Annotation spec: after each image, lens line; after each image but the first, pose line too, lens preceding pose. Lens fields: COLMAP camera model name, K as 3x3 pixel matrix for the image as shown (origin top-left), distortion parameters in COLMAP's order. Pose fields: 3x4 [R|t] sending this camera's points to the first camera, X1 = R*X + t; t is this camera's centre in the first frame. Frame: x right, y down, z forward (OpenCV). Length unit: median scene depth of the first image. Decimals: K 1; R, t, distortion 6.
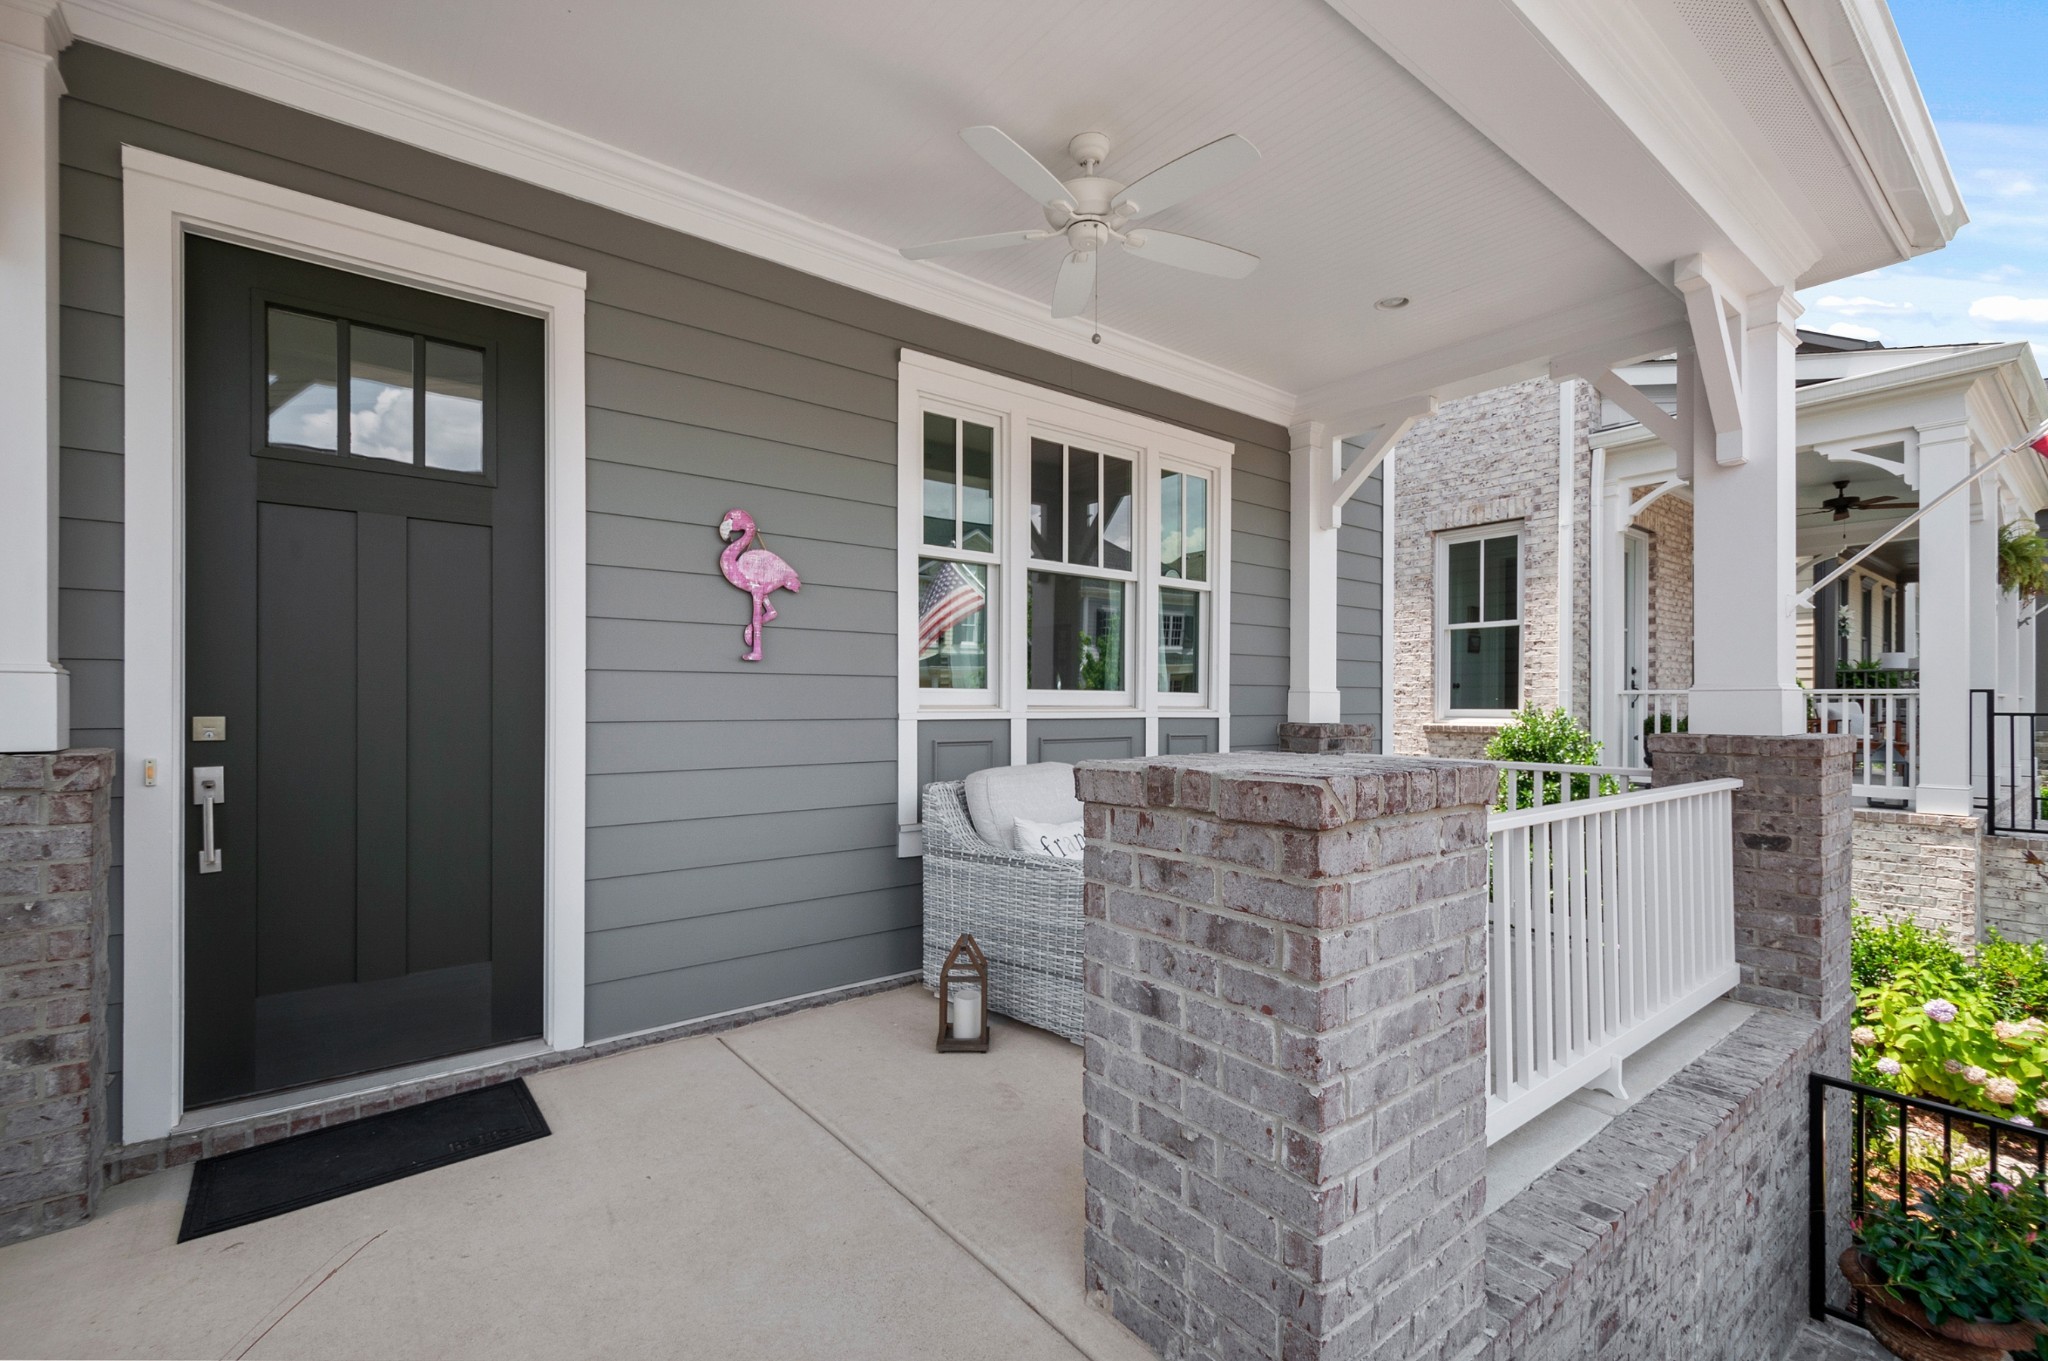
lens RADIAL K [[903.8, 0, 1092.2], [0, 903.8, 701.8], [0, 0, 1]] dist [0.016301, -0.003196]
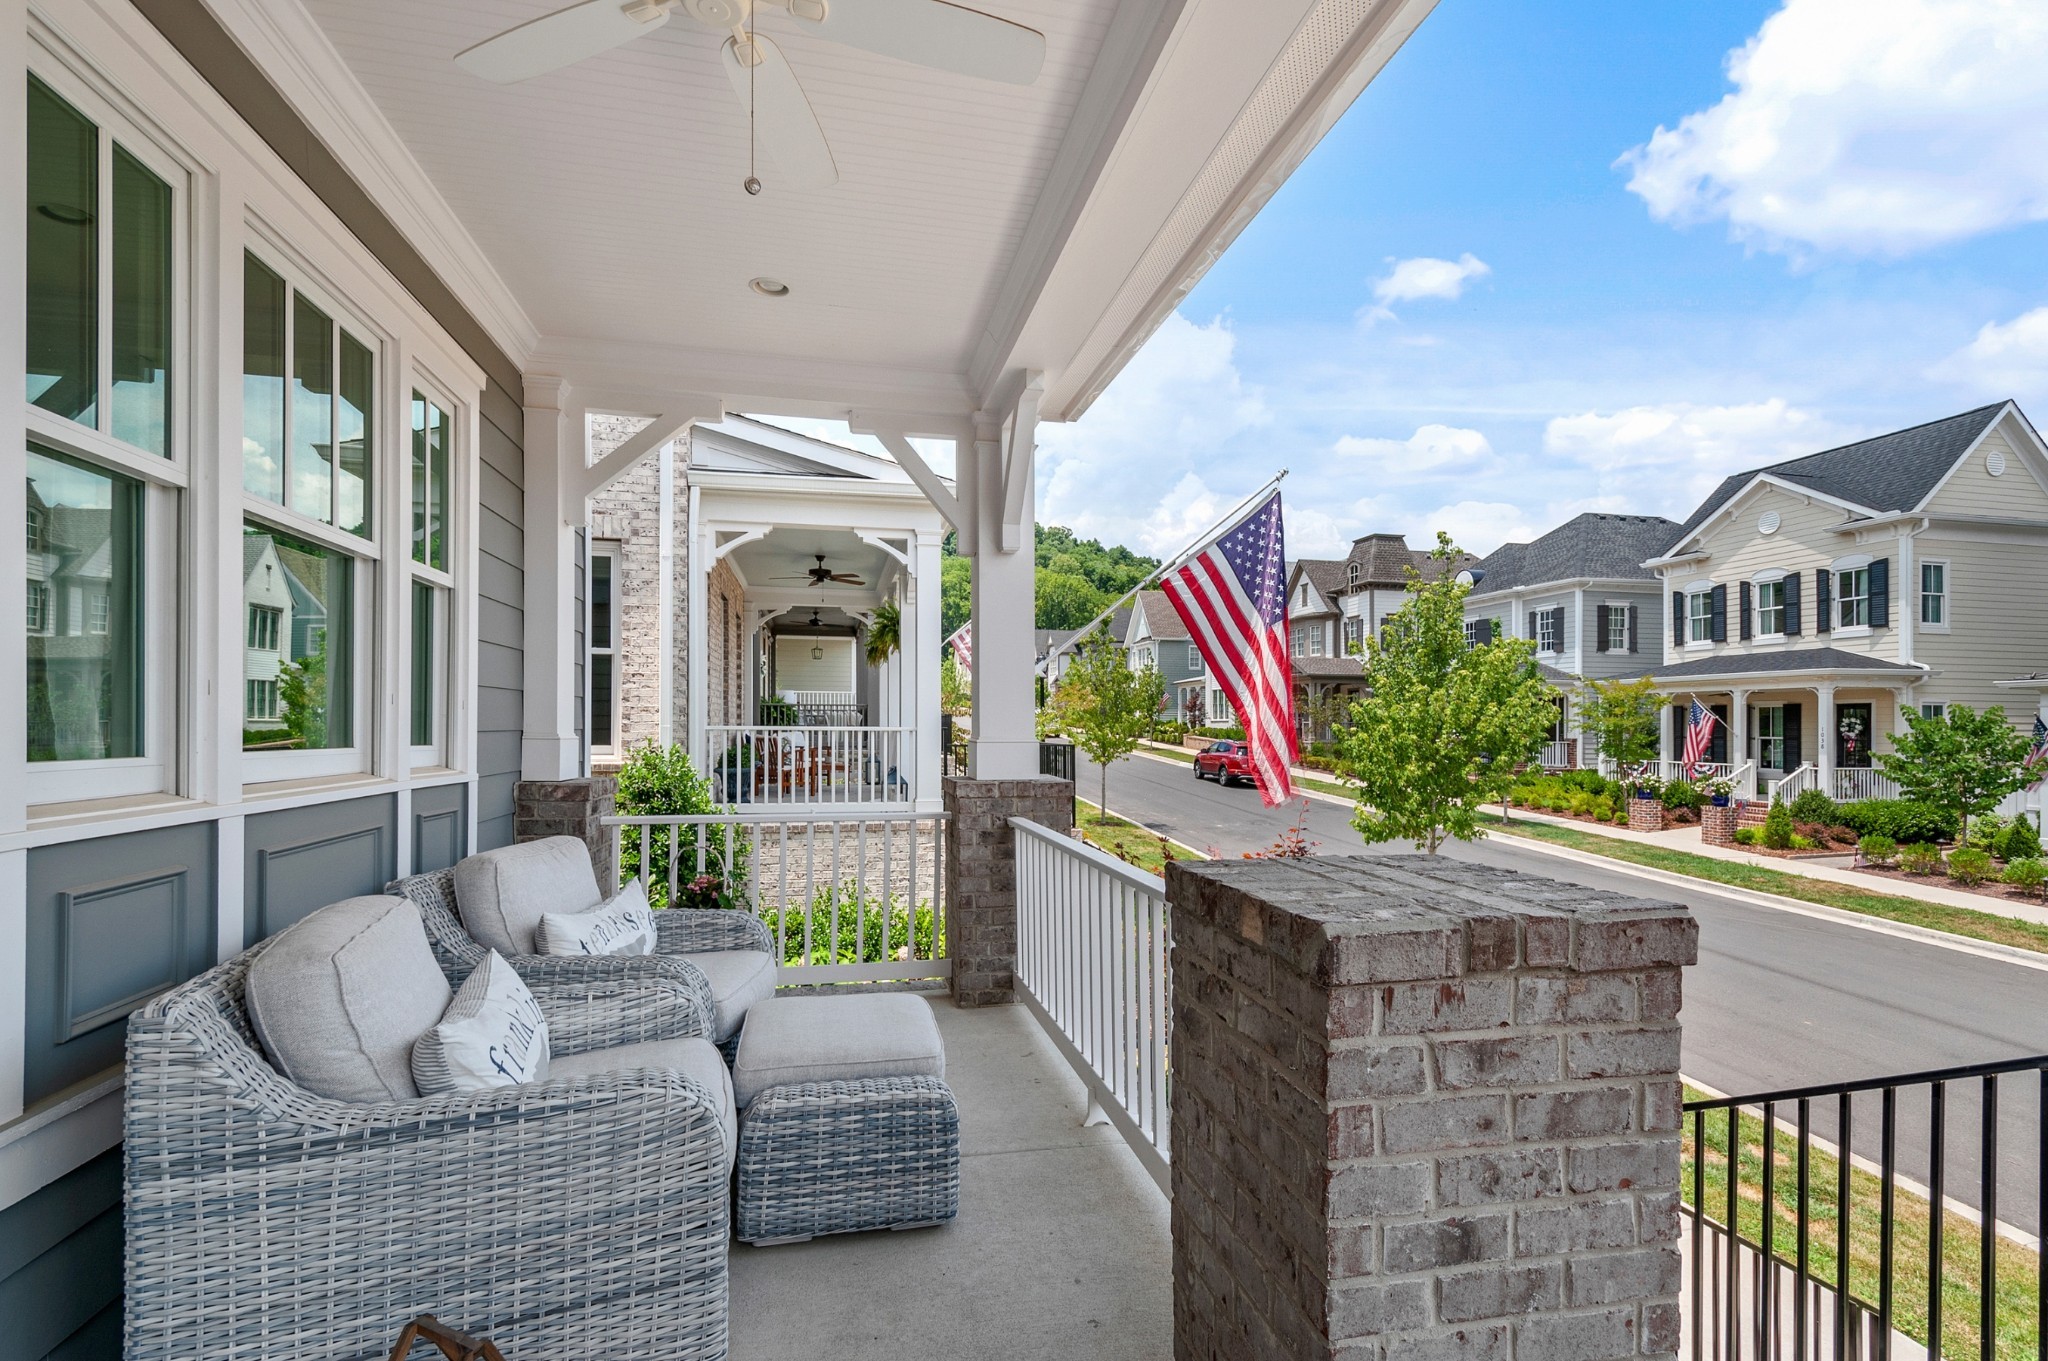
lens RADIAL K [[907.5, 0, 1018.8], [0, 907.5, 722.7], [0, 0, 1]] dist [0.015642, -0.006028]
pose [[0.476121, 0.004842, 0.879367, -0.288367], [-0.007394, 0.999972, -0.001503, -0.031698], [-0.879349, -0.005786, 0.476143, 0.370606]]
